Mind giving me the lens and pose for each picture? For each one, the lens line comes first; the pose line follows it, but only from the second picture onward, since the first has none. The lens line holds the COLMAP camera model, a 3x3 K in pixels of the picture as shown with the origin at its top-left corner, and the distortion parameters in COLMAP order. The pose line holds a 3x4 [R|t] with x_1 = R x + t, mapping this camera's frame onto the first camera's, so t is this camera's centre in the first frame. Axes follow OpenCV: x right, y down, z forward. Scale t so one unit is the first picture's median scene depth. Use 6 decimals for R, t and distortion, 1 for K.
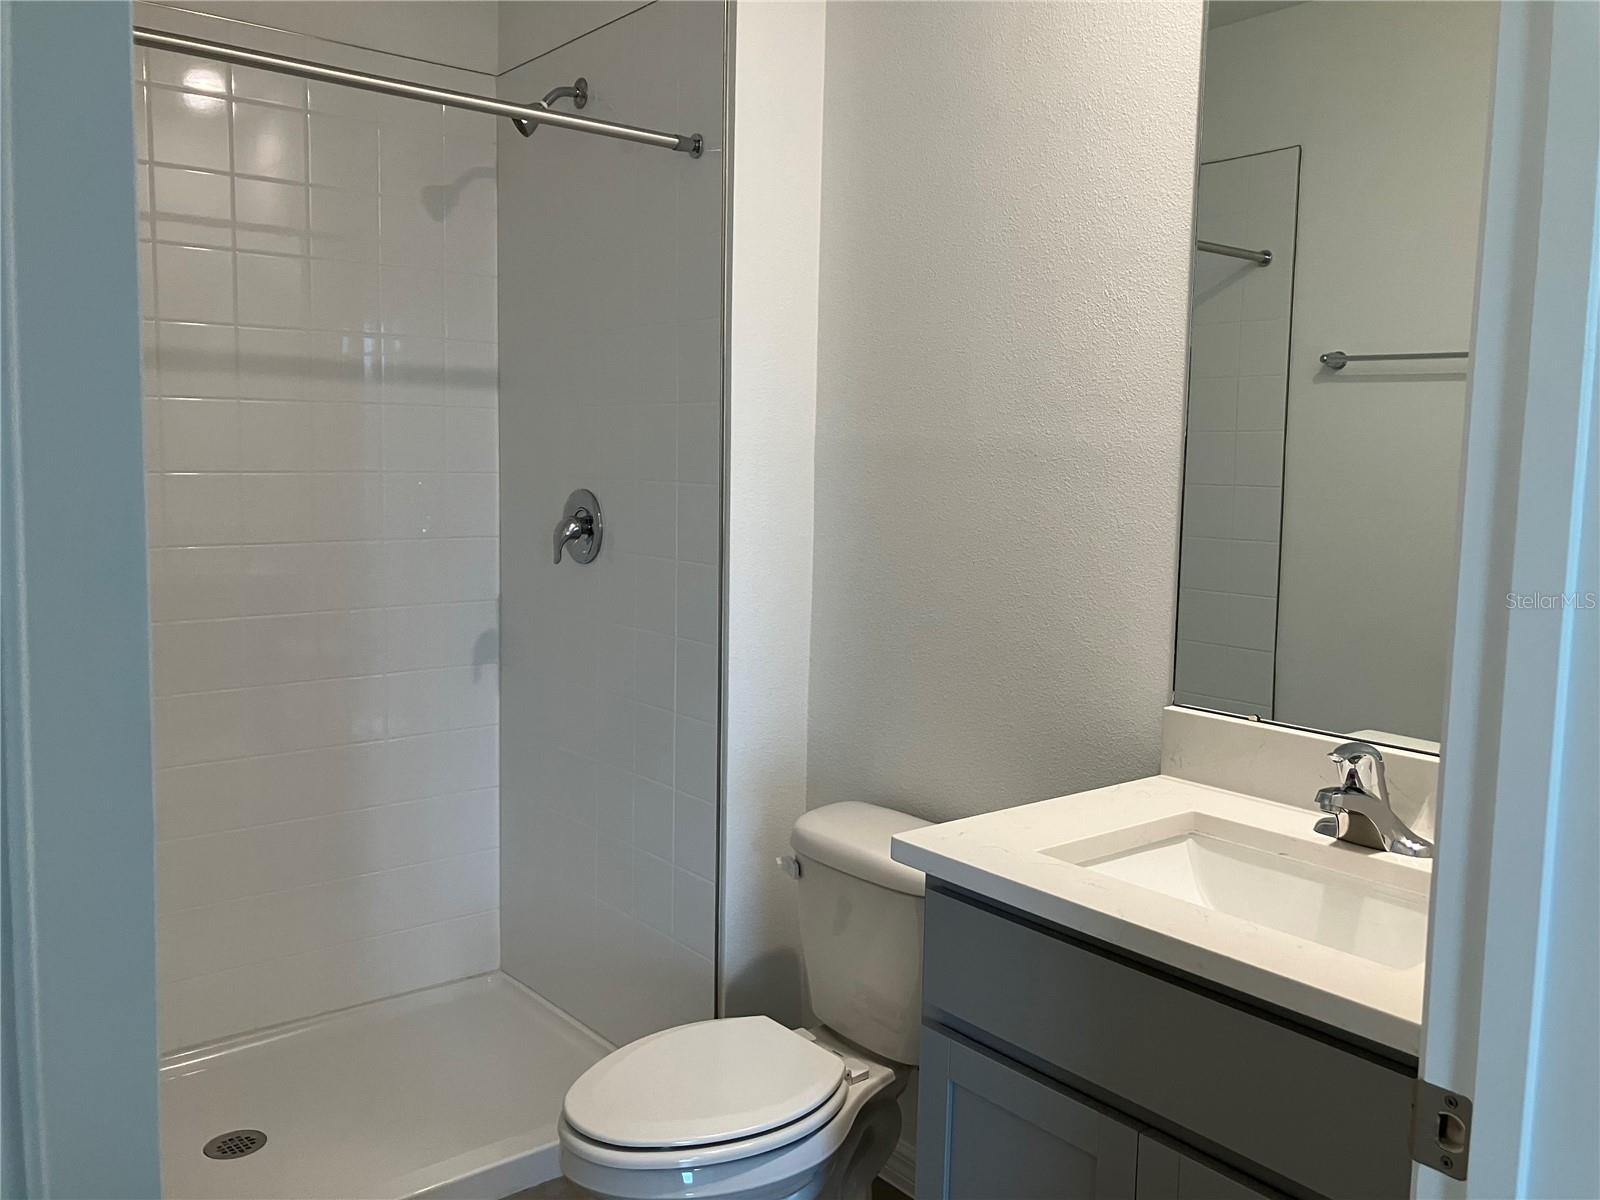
lens RADIAL K [[1308.2, 0, 791.5], [0, 1308.2, 588.8], [0, 0, 1]] dist [0.059146, -0.054597]
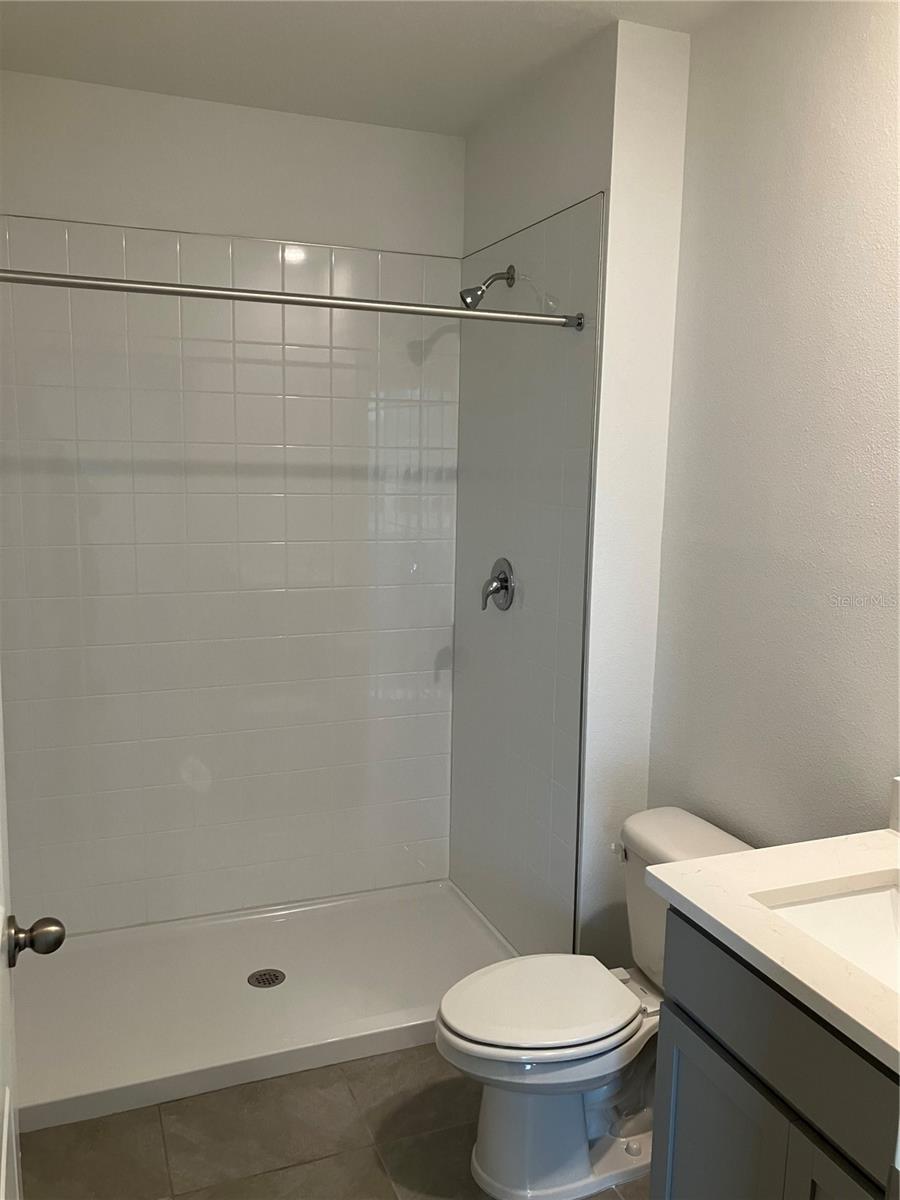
lens RADIAL K [[981.1, 0, 453.7], [0, 981.1, 607.1], [0, 0, 1]] dist [0.059146, -0.054597]
pose [[0.956019, 0.045473, -0.289760, 0.110528], [-0.031898, 0.998168, 0.051406, -0.085100], [0.291567, -0.039902, 0.955718, -0.033311]]
